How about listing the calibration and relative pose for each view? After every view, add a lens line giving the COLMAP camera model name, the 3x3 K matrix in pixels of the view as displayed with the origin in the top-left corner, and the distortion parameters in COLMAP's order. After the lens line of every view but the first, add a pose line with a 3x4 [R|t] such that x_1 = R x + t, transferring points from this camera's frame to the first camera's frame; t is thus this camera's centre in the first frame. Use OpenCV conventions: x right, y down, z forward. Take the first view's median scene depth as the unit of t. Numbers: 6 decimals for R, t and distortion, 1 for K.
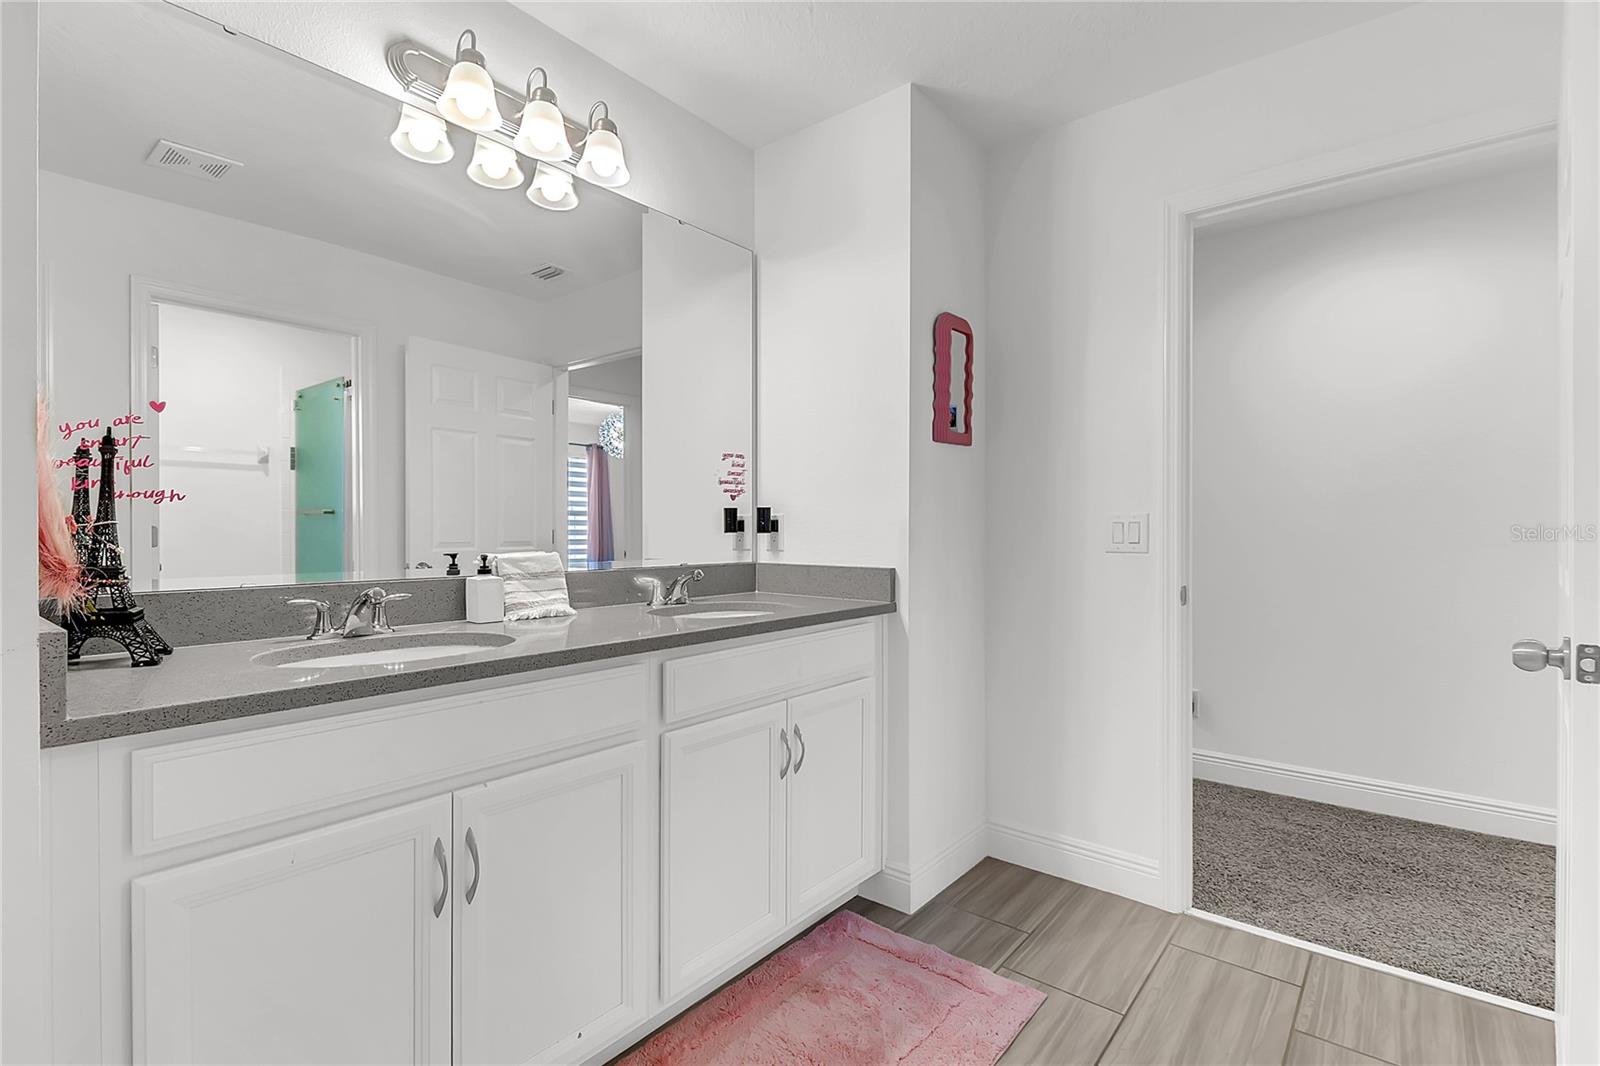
lens RADIAL K [[763.5, 0, 807.0], [0, 763.5, 526.5], [0, 0, 1]] dist [0.002942, 0.000259]
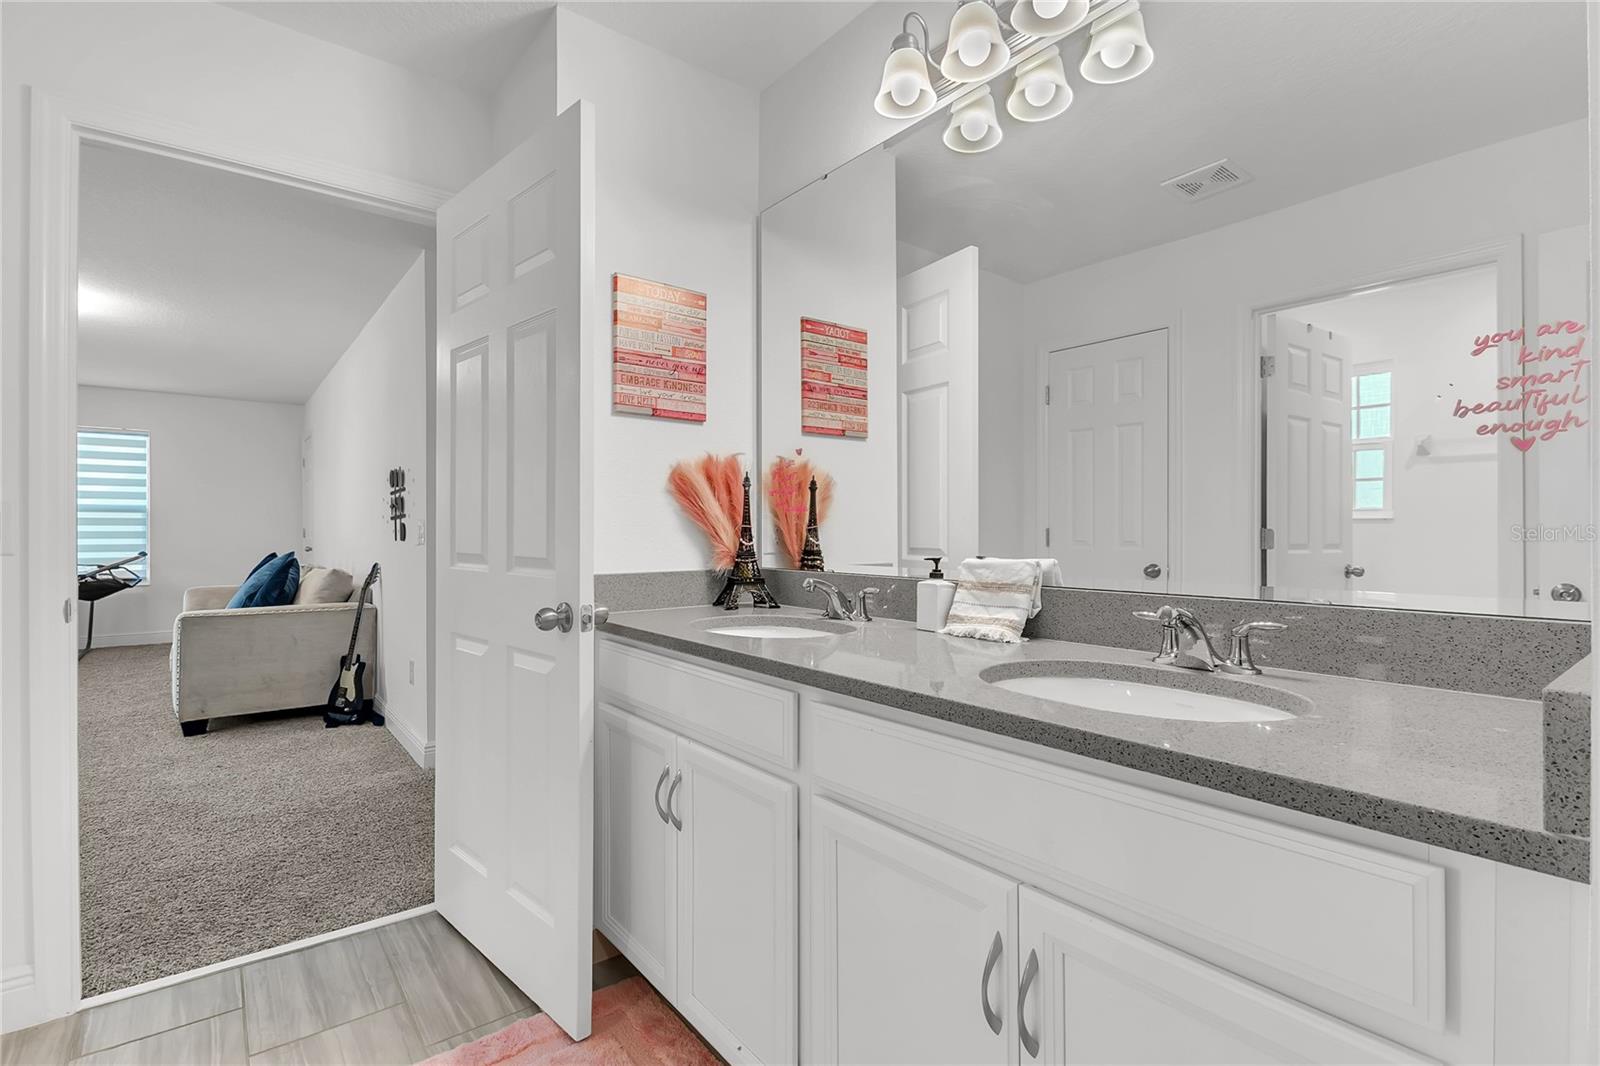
lens RADIAL K [[763.5, 0, 802.9], [0, 763.5, 525.7], [0, 0, 1]] dist [0.002942, 0.000259]
pose [[-0.234236, -0.010601, -0.972122, 0.488118], [0.000752, 0.999938, -0.011085, 0.008856], [0.972179, -0.003328, -0.234214, 1.013230]]
